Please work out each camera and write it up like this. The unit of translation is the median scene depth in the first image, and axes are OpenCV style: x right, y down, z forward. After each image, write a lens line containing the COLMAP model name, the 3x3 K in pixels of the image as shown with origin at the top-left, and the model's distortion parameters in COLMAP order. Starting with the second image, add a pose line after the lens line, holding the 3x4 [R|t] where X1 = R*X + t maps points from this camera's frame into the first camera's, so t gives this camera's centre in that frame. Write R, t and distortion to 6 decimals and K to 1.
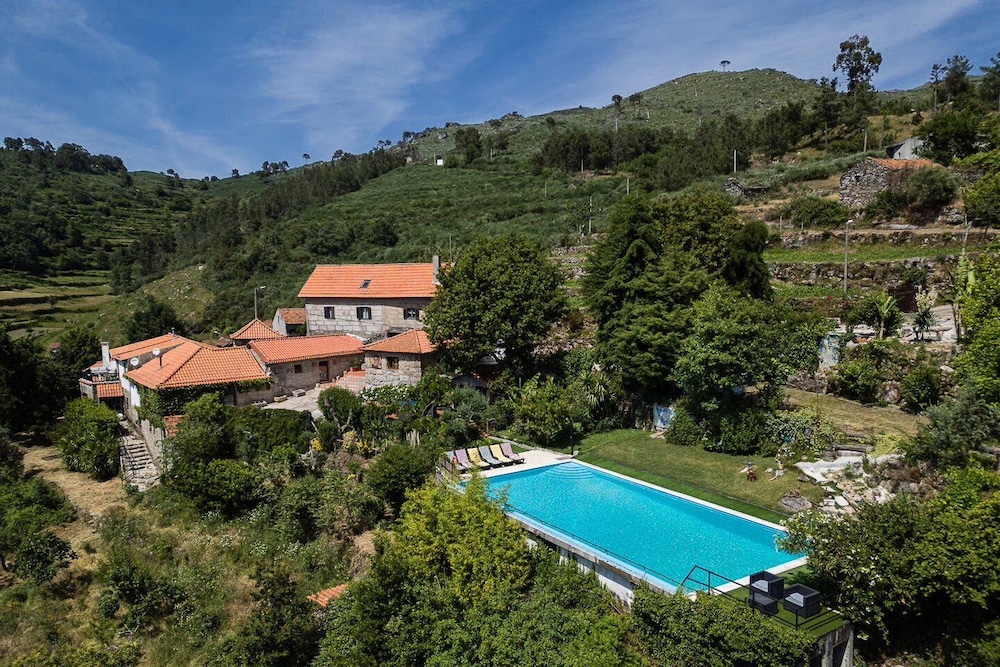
lens RADIAL K [[704.3, 0, 526.2], [0, 704.3, 312.9], [0, 0, 1]] dist [0.044309, -0.055732]
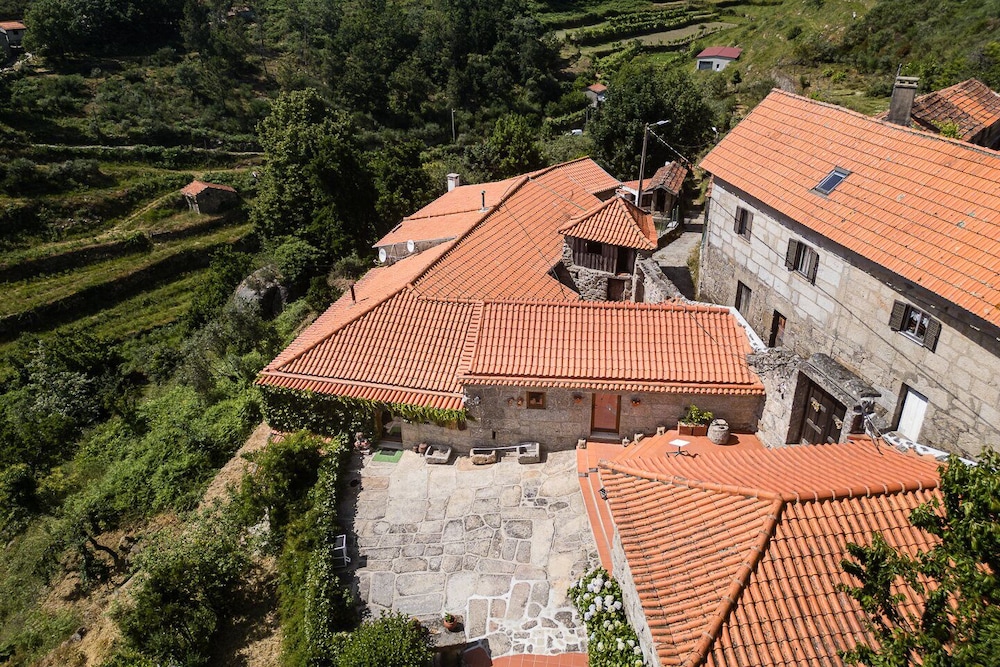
lens RADIAL K [[704.3, 0, 526.2], [0, 704.3, 312.9], [0, 0, 1]] dist [0.044309, -0.055732]
pose [[0.592861, 0.384986, -0.707320, -0.008084], [-0.048744, 0.893871, 0.445667, -0.024825], [0.803829, -0.229741, 0.548706, 0.125497]]
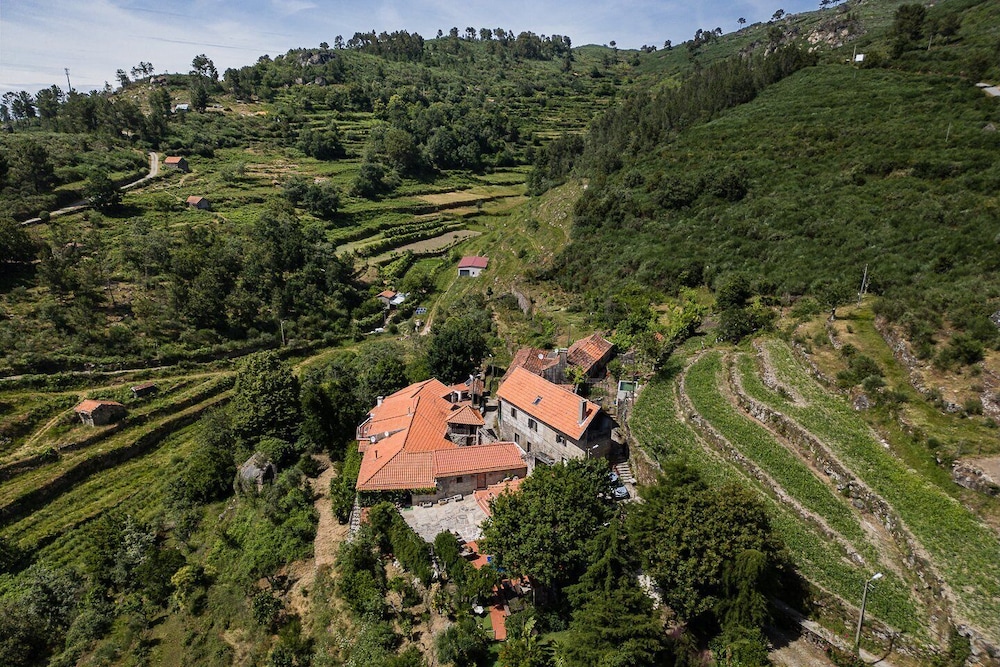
lens RADIAL K [[704.3, 0, 526.2], [0, 704.3, 312.9], [0, 0, 1]] dist [0.044309, -0.055732]
pose [[0.827885, 0.177002, -0.532237, 0.068157], [-0.065442, 0.972903, 0.221757, -0.083999], [0.557067, -0.148759, 0.817036, 0.007343]]
